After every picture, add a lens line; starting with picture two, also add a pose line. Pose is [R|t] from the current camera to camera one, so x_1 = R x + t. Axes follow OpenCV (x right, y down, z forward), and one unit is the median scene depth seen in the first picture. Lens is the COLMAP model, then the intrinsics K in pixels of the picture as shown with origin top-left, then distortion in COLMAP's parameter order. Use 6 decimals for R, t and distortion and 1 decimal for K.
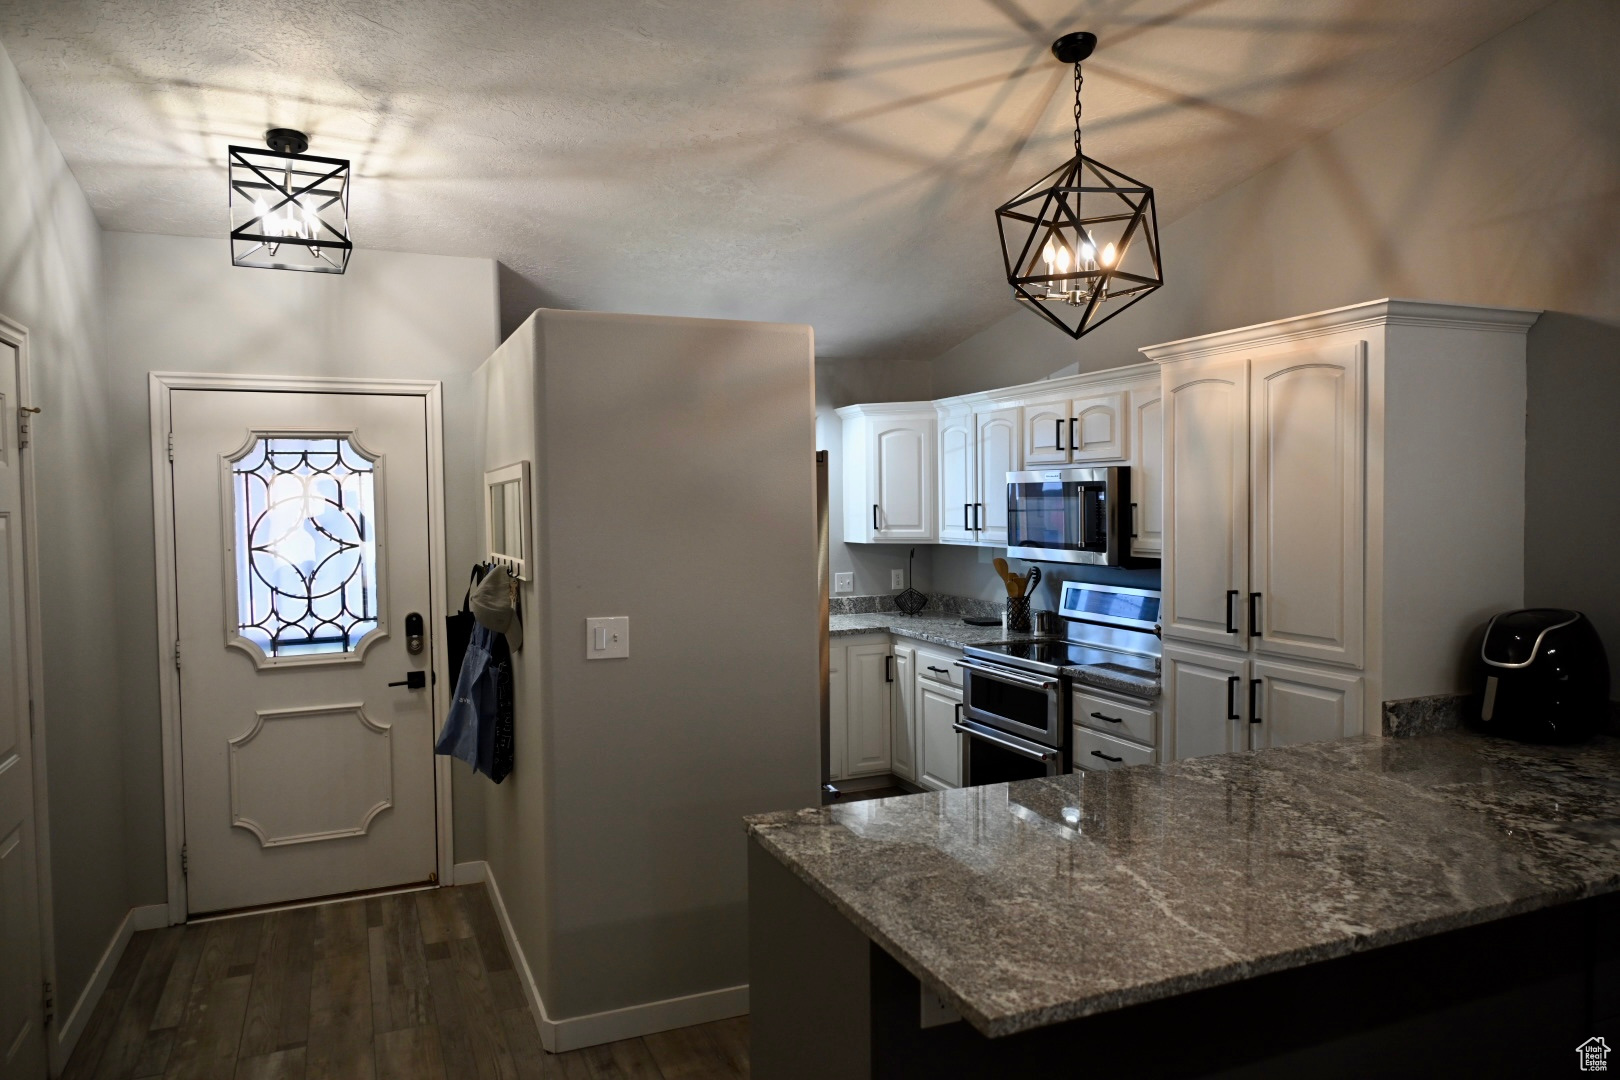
lens RADIAL K [[1072.7, 0, 810.0], [0, 1072.7, 540.0], [0, 0, 1]] dist [-0.005891, -0.004819]
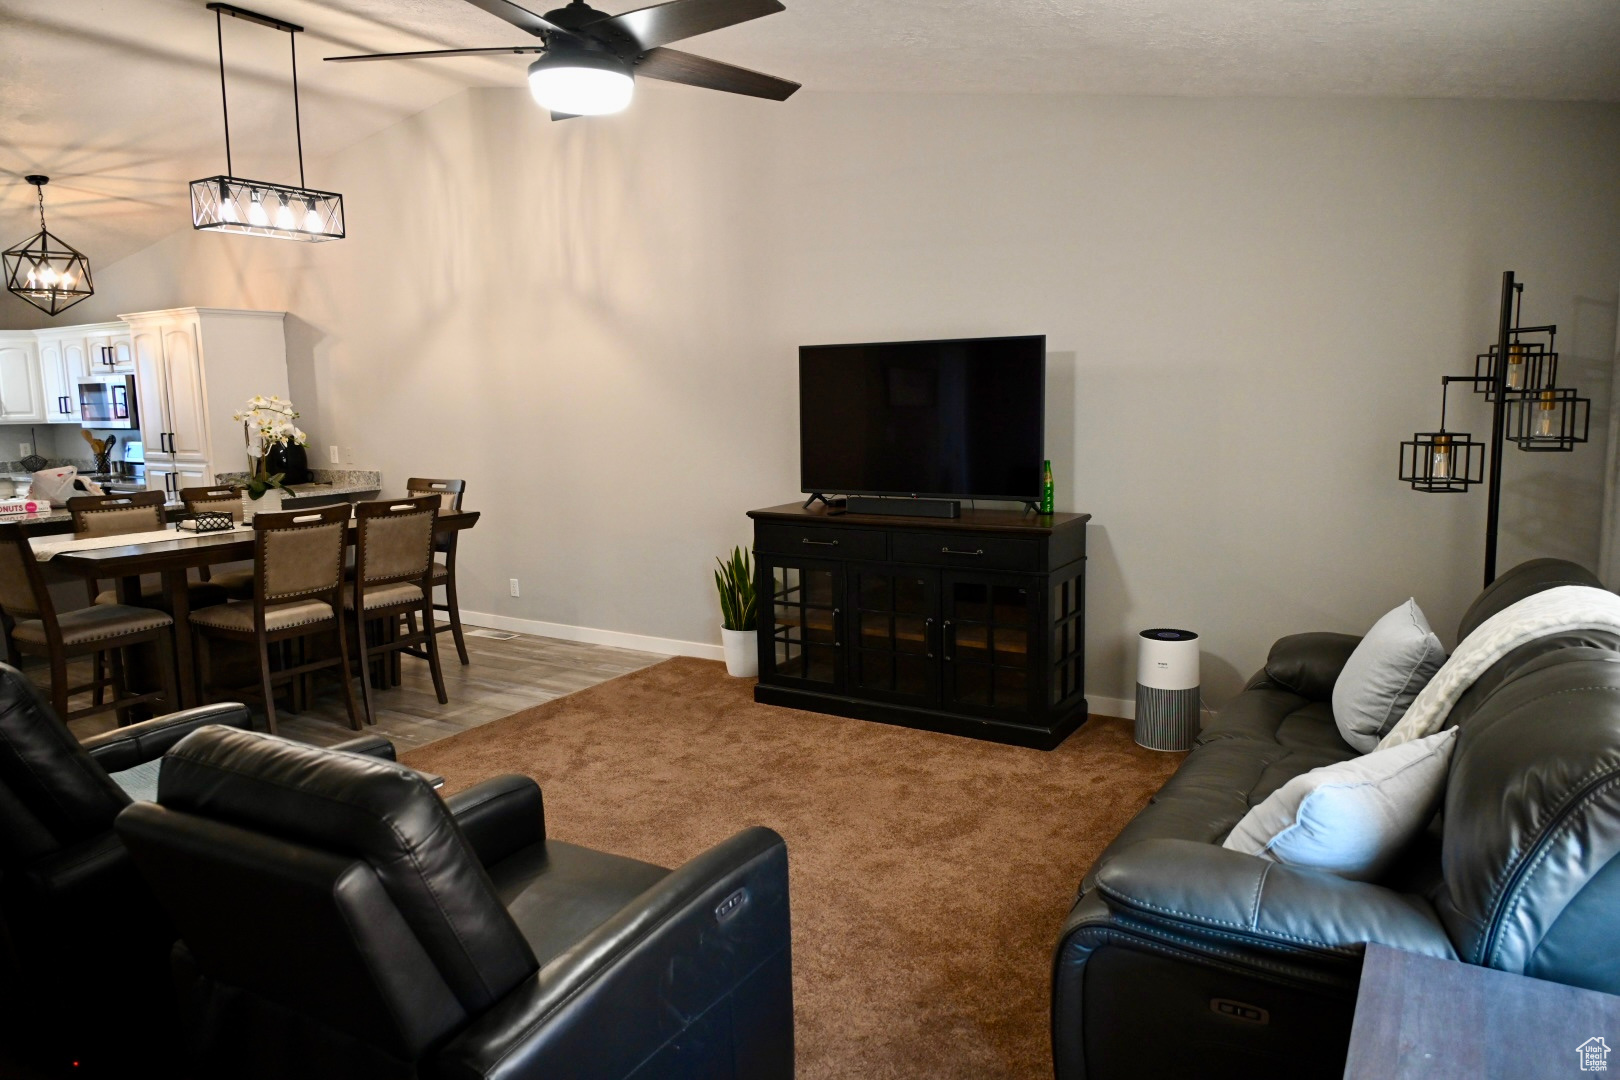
lens RADIAL K [[1072.7, 0, 810.0], [0, 1072.7, 540.0], [0, 0, 1]] dist [-0.005891, -0.004819]
pose [[0.814965, -0.080570, 0.573882, 0.128357], [0.030155, 0.994842, 0.096847, 0.059070], [-0.578725, -0.061621, 0.813192, -0.974655]]
